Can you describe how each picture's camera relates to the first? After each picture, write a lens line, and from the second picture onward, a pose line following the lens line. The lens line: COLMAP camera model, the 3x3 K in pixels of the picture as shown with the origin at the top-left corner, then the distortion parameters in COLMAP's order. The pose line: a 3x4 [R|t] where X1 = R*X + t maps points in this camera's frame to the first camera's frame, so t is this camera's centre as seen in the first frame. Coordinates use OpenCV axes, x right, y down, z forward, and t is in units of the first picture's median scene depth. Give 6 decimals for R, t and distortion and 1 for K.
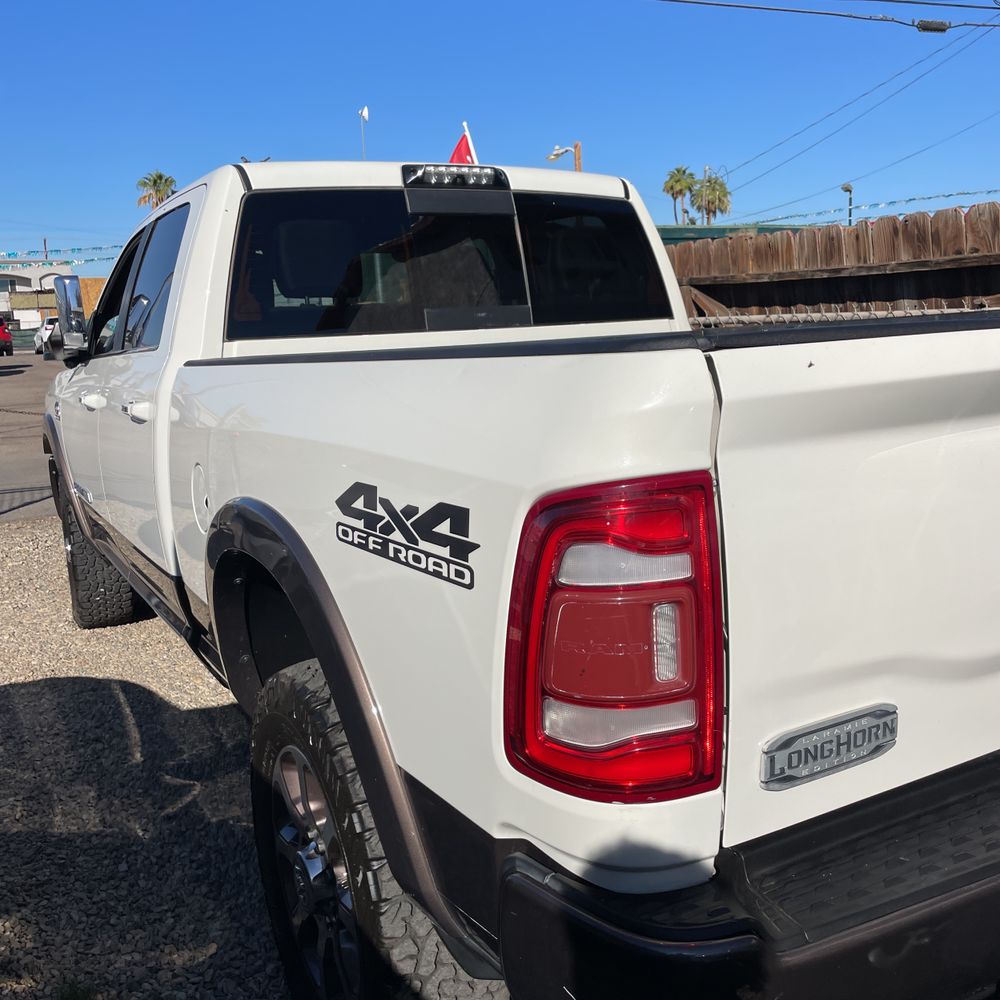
lens RADIAL K [[1021.1, 0, 521.8], [0, 1021.1, 480.8], [0, 0, 1]] dist [0.076472, -0.122931]
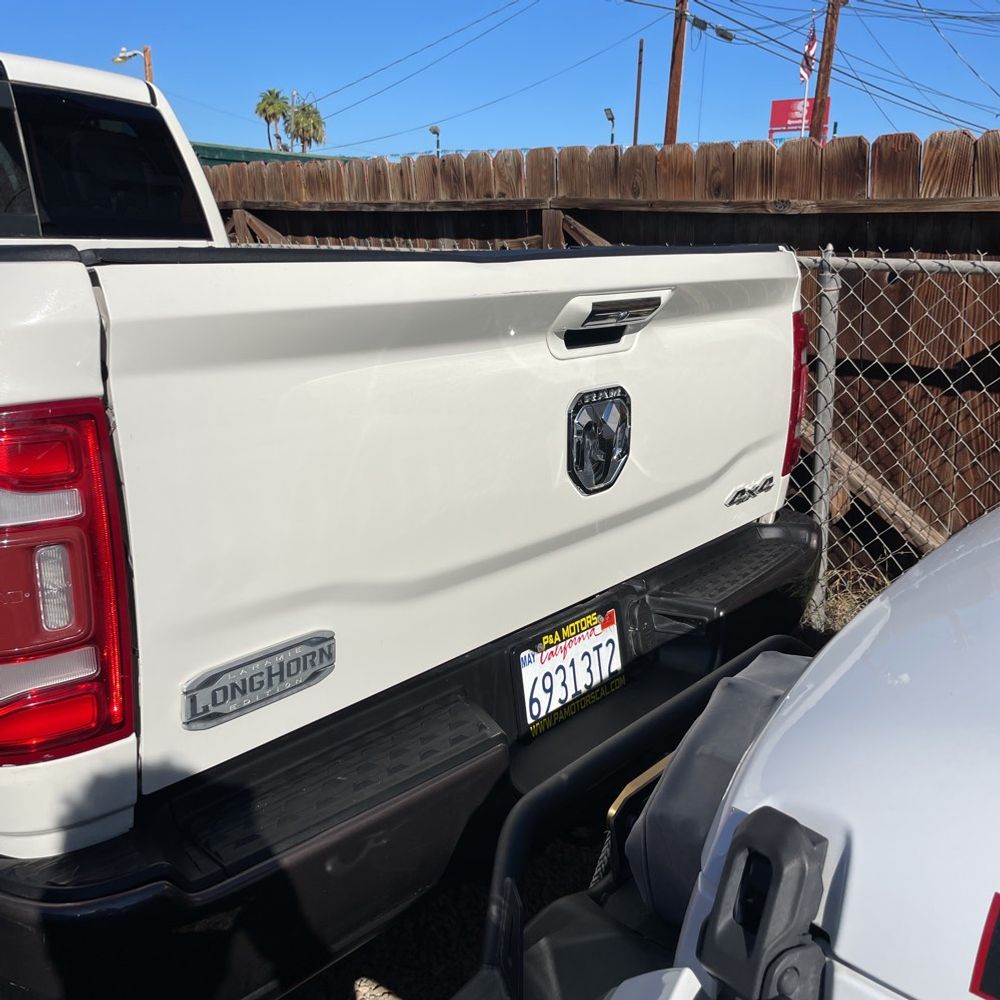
lens RADIAL K [[1011.8, 0, 510.7], [0, 1011.8, 485.8], [0, 0, 1]] dist [0.098483, -0.154962]
pose [[0.932324, -0.029274, 0.360436, 0.119346], [0.004141, 0.997517, 0.070305, 0.003227], [-0.361599, -0.064055, 0.930131, 0.008206]]
